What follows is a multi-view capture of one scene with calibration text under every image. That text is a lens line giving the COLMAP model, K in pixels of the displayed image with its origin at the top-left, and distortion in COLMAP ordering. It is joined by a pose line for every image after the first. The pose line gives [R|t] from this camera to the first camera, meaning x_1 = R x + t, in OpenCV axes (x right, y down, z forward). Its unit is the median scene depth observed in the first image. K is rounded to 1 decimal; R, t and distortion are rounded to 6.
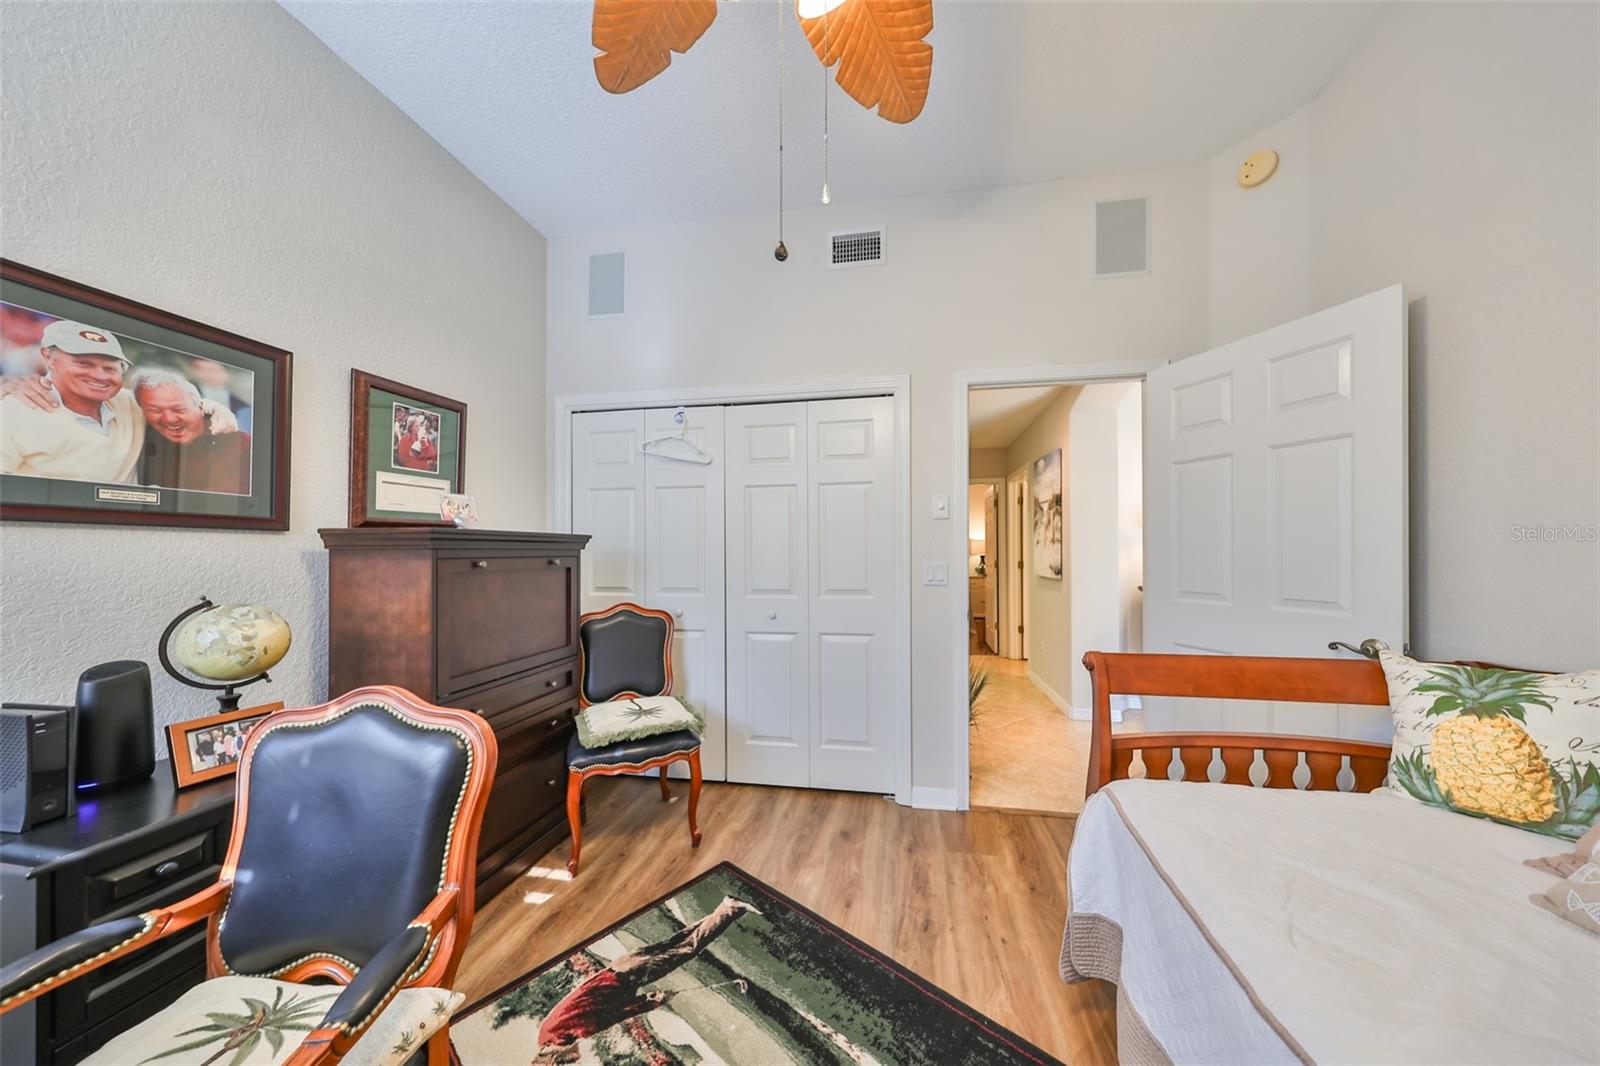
lens RADIAL K [[490.1, 0, 809.4], [0, 490.1, 540.3], [0, 0, 1]] dist [0.000260, 0.000096]
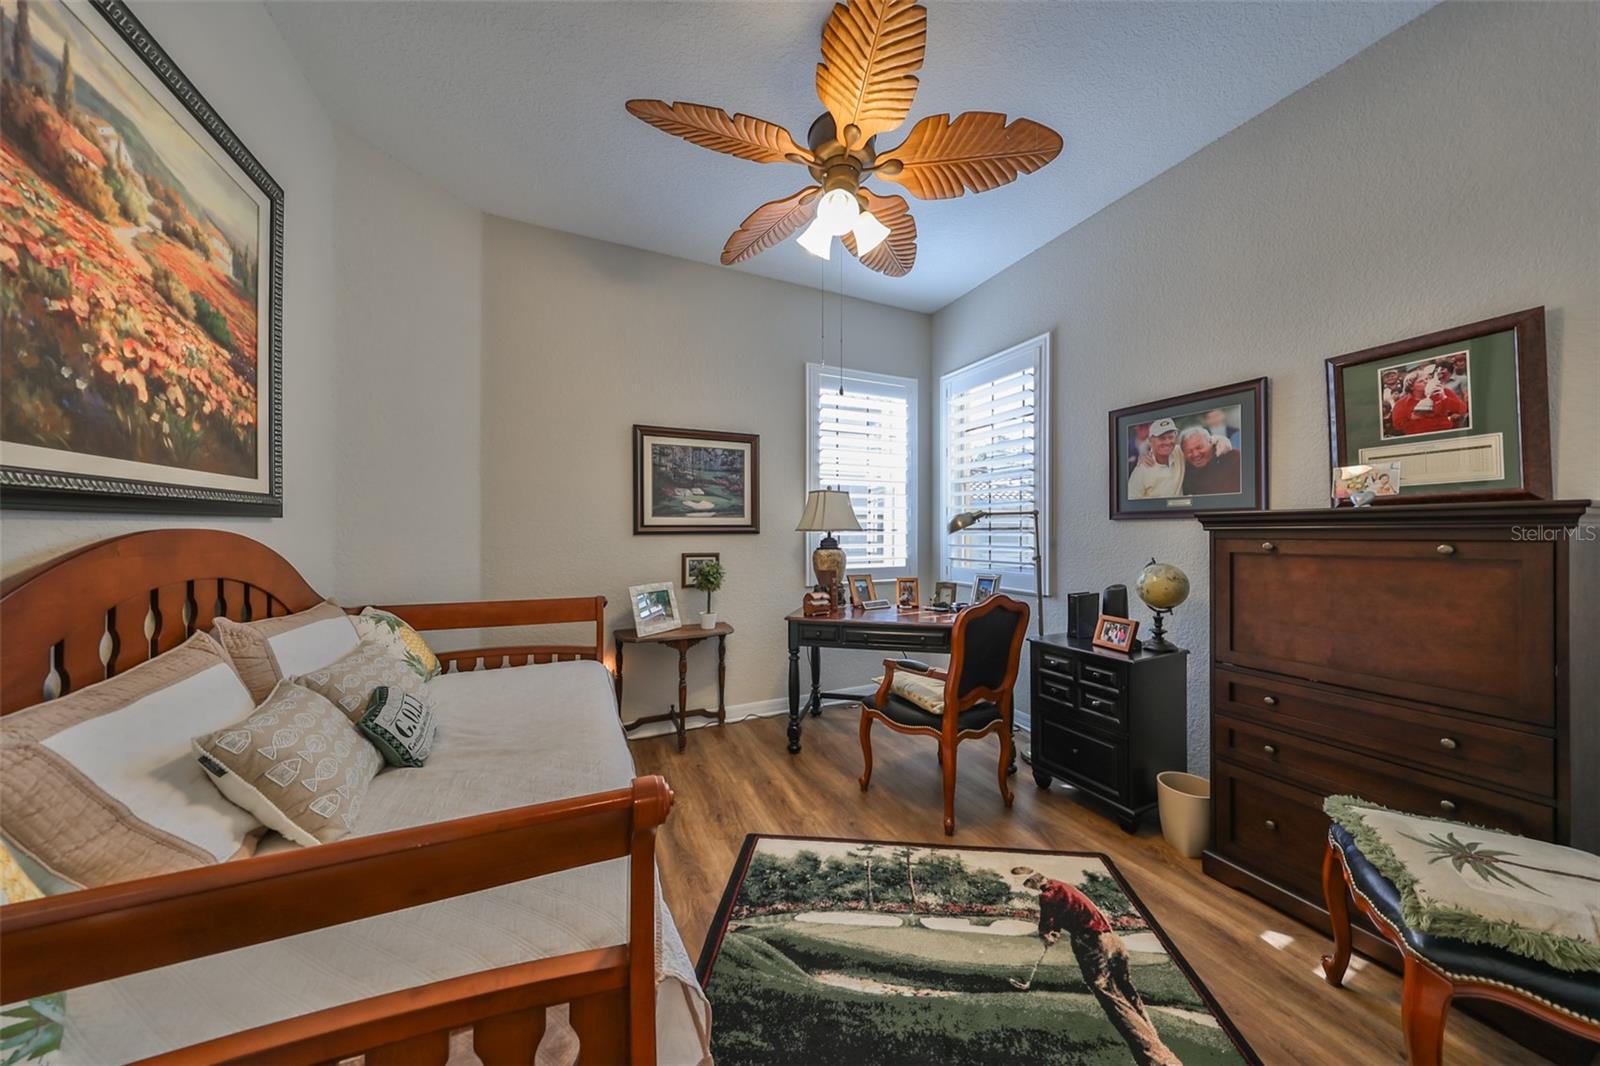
lens RADIAL K [[490.1, 0, 809.4], [0, 490.1, 540.3], [0, 0, 1]] dist [0.000260, 0.000096]
pose [[-0.801739, 0.007936, -0.597621, 0.732690], [0.011642, 0.999929, -0.002340, 0.034304], [0.597560, -0.008833, -0.801775, 1.476988]]
